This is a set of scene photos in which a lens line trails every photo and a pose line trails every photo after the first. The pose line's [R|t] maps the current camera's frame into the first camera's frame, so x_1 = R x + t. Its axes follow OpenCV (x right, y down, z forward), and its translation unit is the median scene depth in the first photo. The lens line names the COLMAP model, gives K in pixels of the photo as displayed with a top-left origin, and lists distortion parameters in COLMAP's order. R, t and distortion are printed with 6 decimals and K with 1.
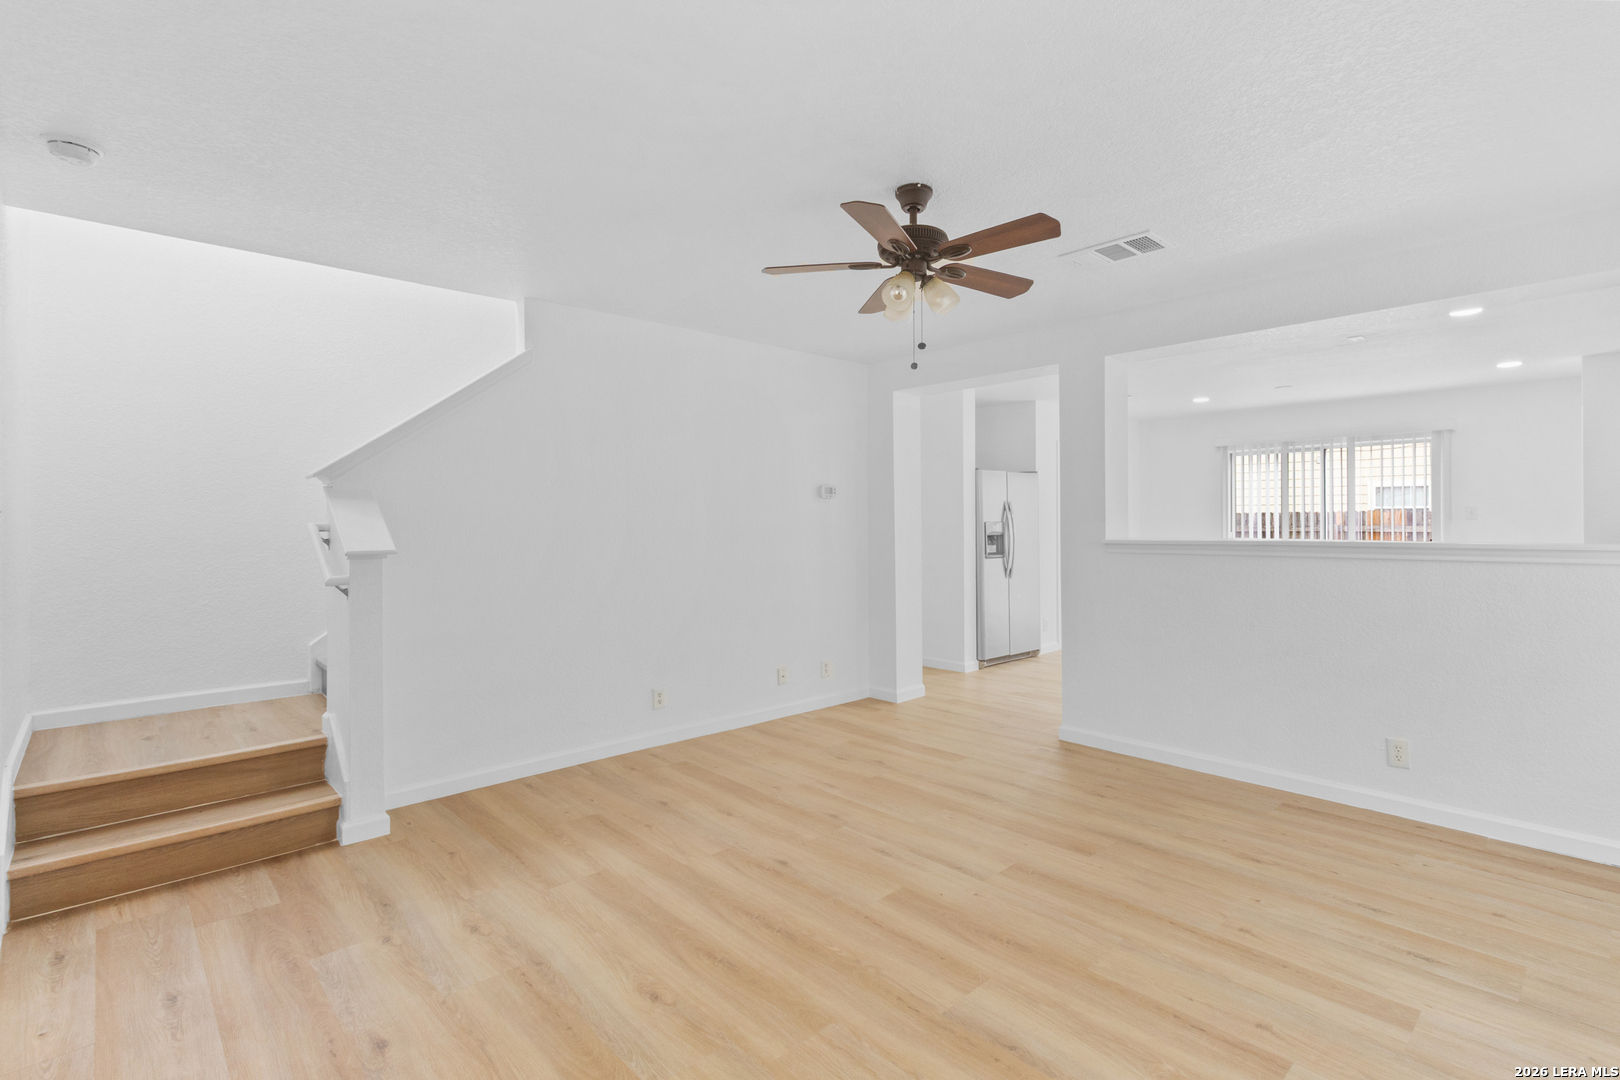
lens RADIAL K [[768.6, 0, 839.3], [0, 768.6, 537.9], [0, 0, 1]] dist [-0.000385, 0.000365]
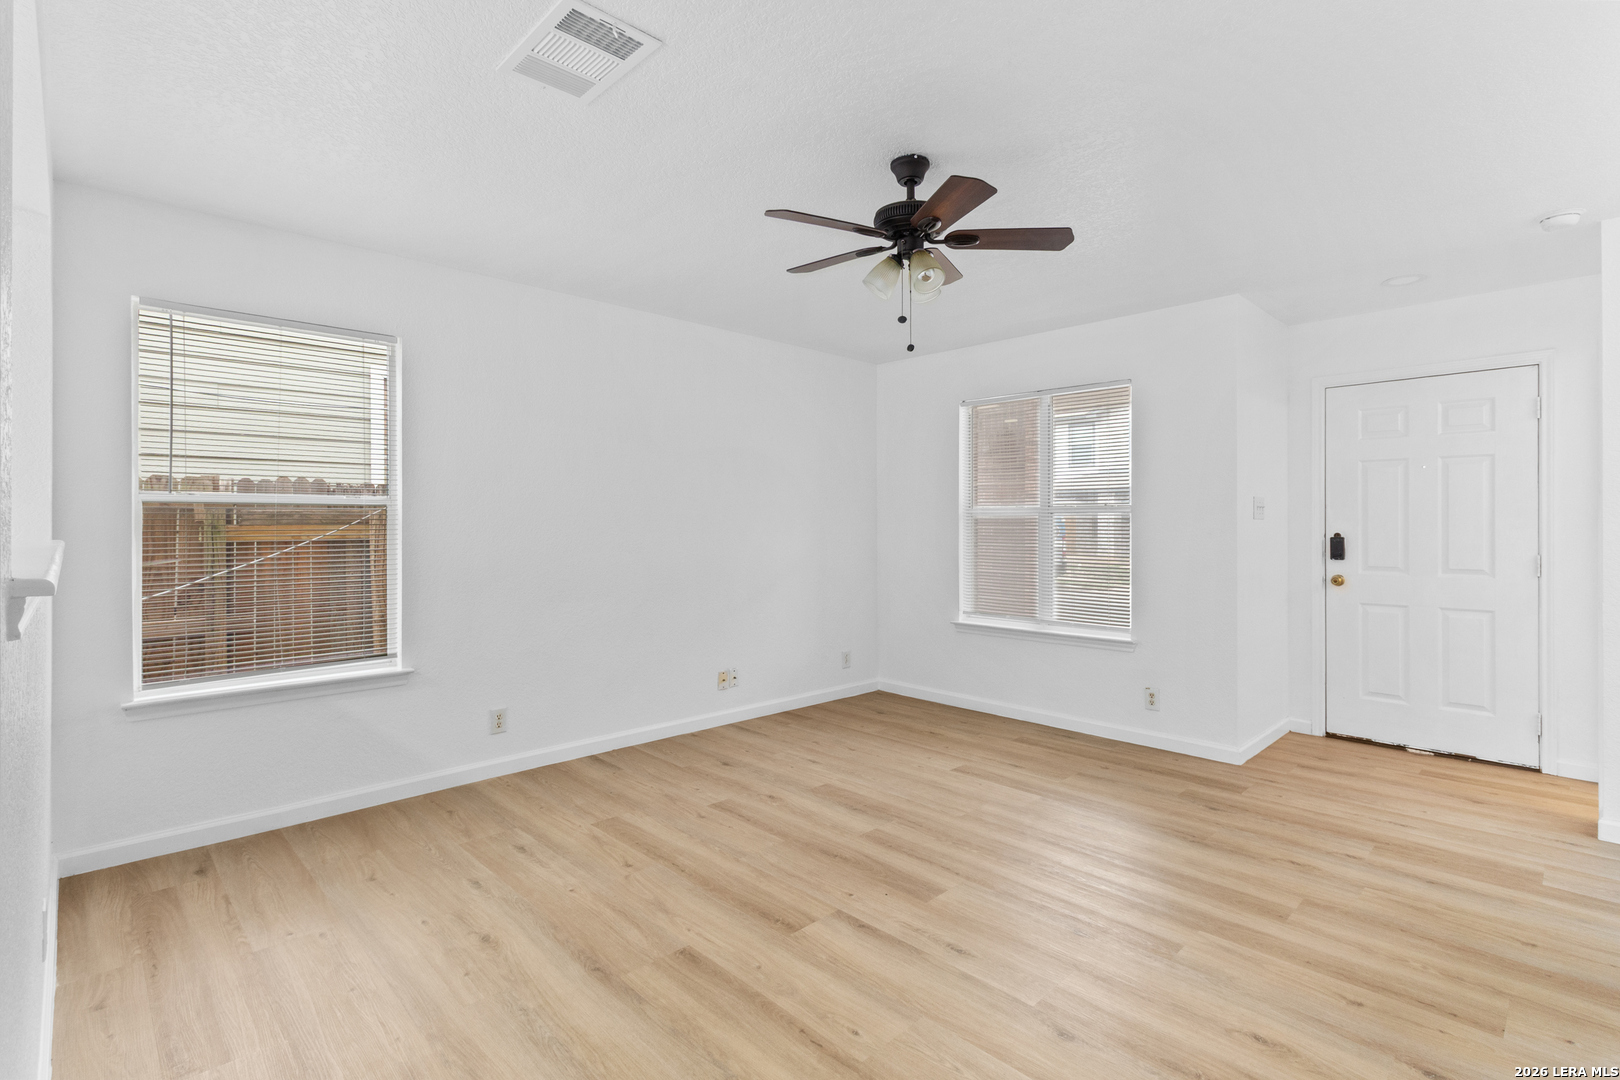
lens RADIAL K [[758.6, 0, 833.0], [0, 758.6, 518.9], [0, 0, 1]] dist [0.002023, 0.000583]
pose [[-0.999921, 0.004717, -0.011676, 0.184155], [0.004496, 0.999812, 0.018872, -0.024914], [0.011763, 0.018818, -0.999754, 1.714280]]
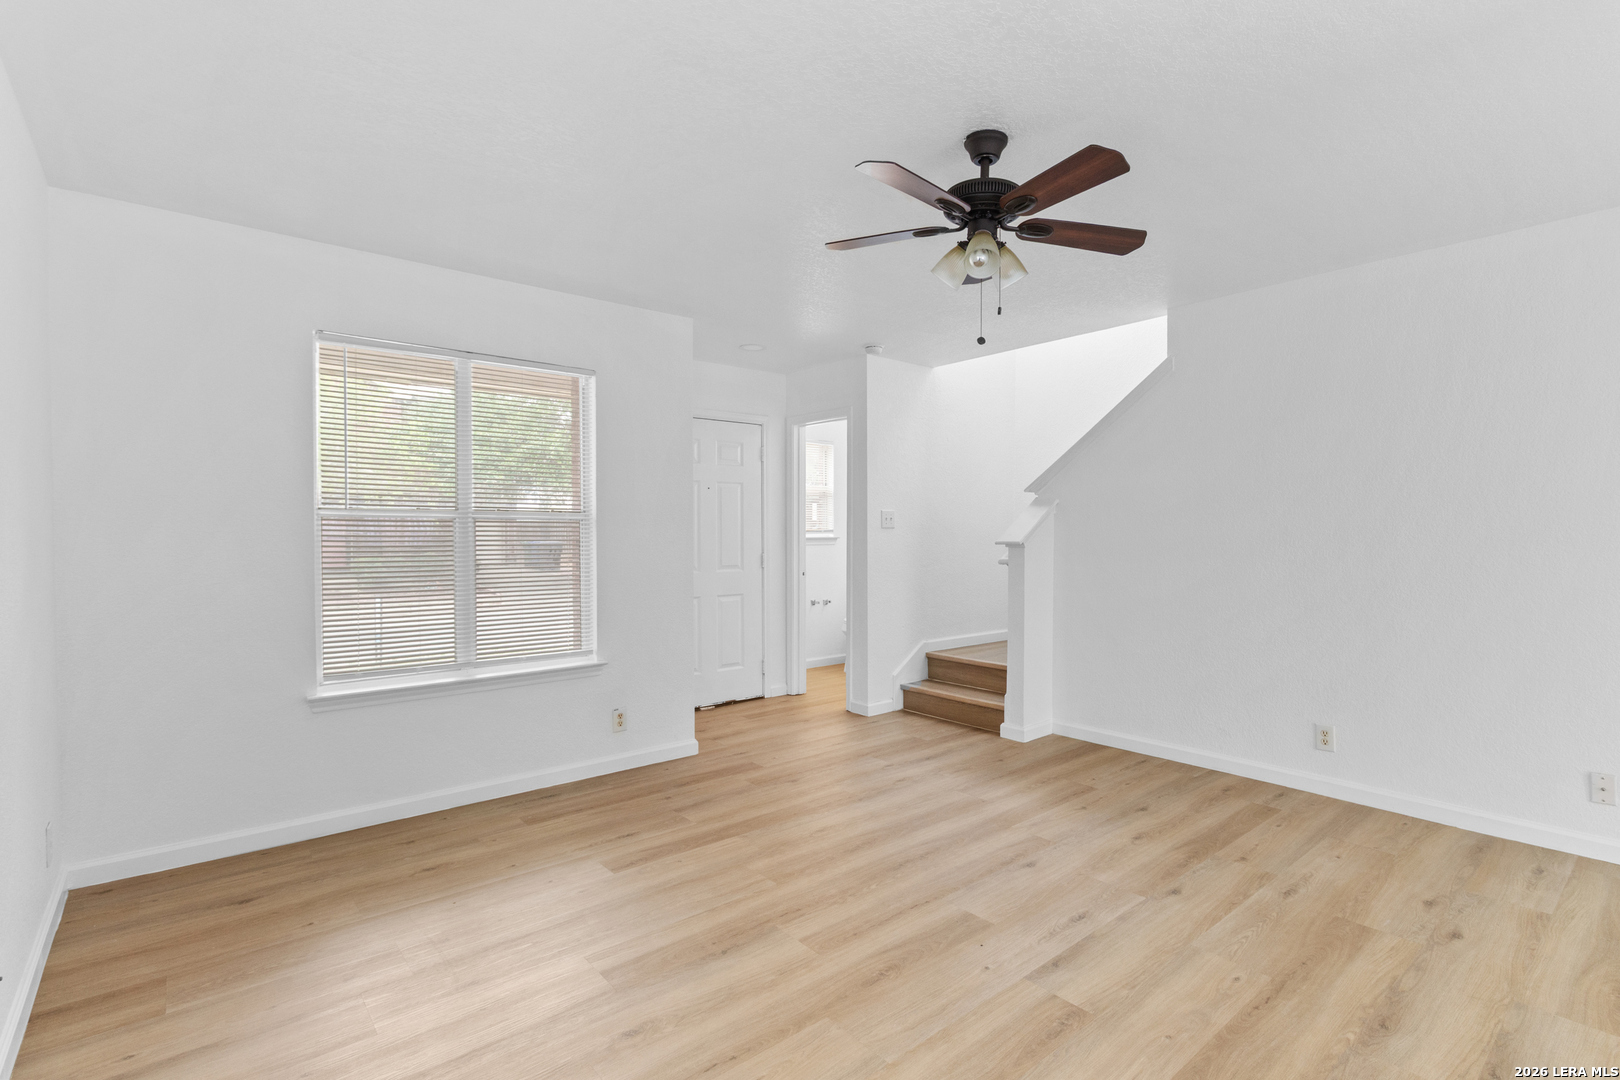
lens RADIAL K [[768.6, 0, 839.3], [0, 768.6, 537.9], [0, 0, 1]] dist [-0.000385, 0.000365]
pose [[-0.059990, 0.013459, -0.998108, 0.883272], [-0.020616, 0.999679, 0.014719, -0.005276], [0.997986, 0.021460, -0.059693, 0.775241]]
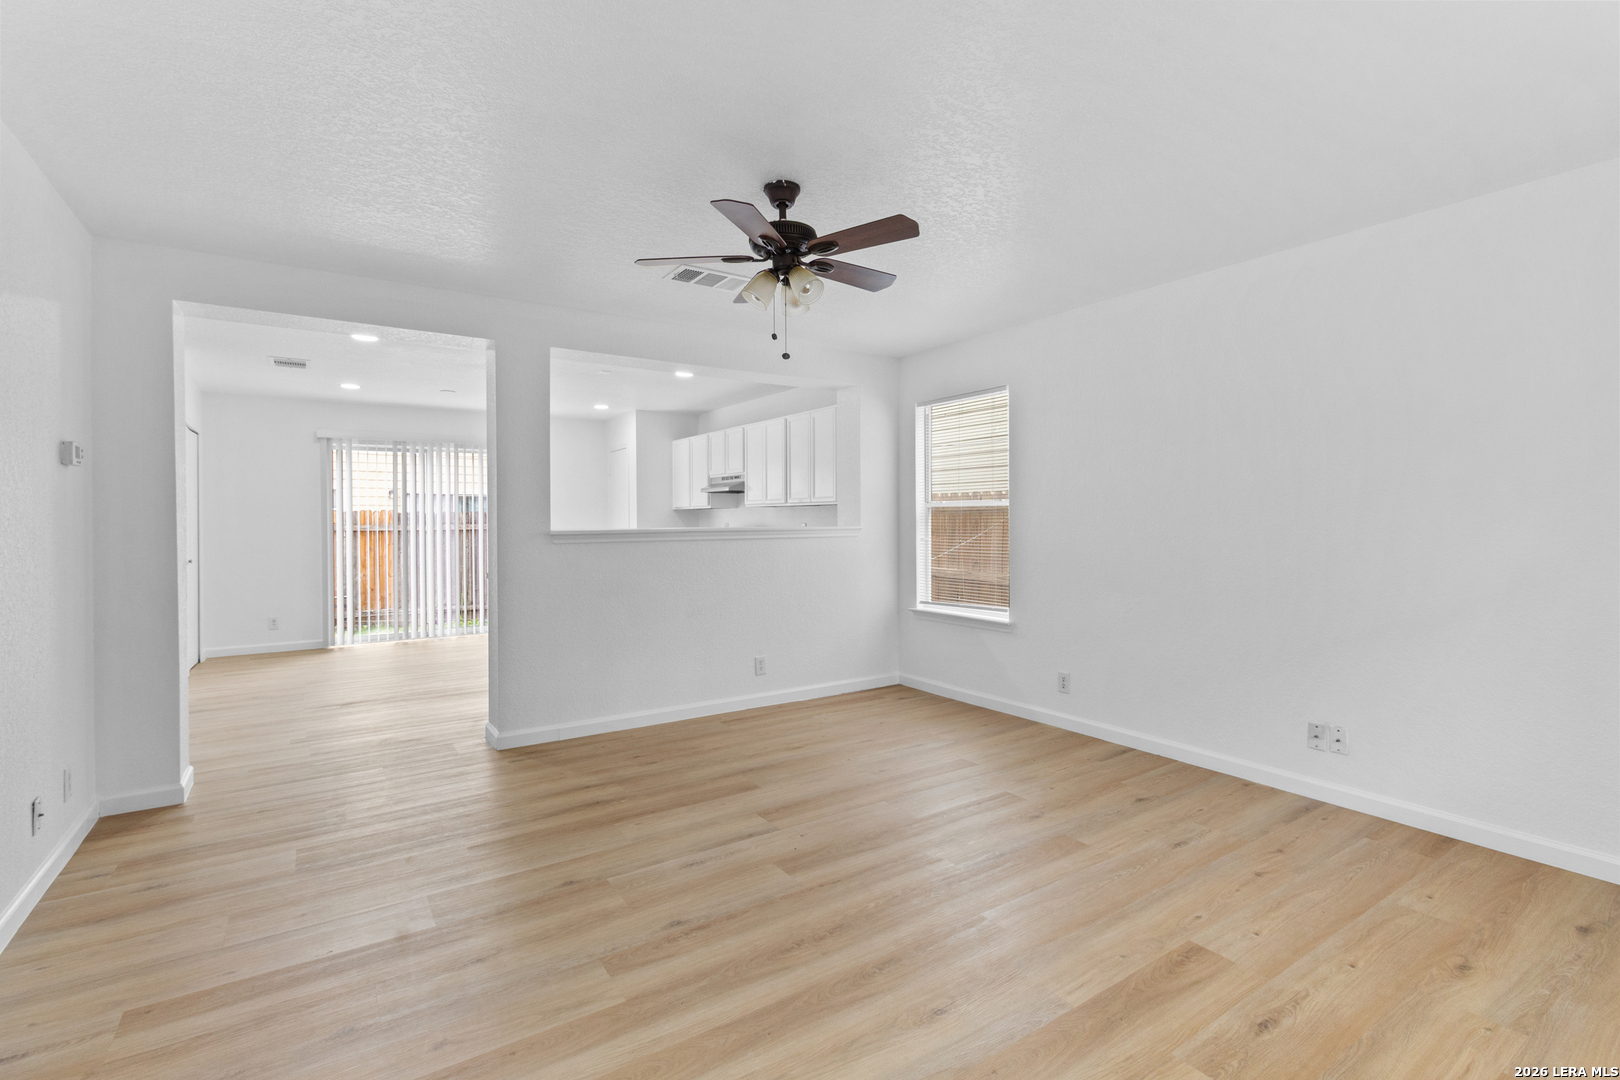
lens RADIAL K [[749.8, 0, 843.9], [0, 749.8, 529.6], [0, 0, 1]] dist [0.002294, -0.001066]
pose [[0.155050, -0.009916, 0.987857, -0.792985], [0.026601, 0.999629, 0.005859, 0.007080], [-0.987548, 0.025369, 0.155256, 0.665387]]
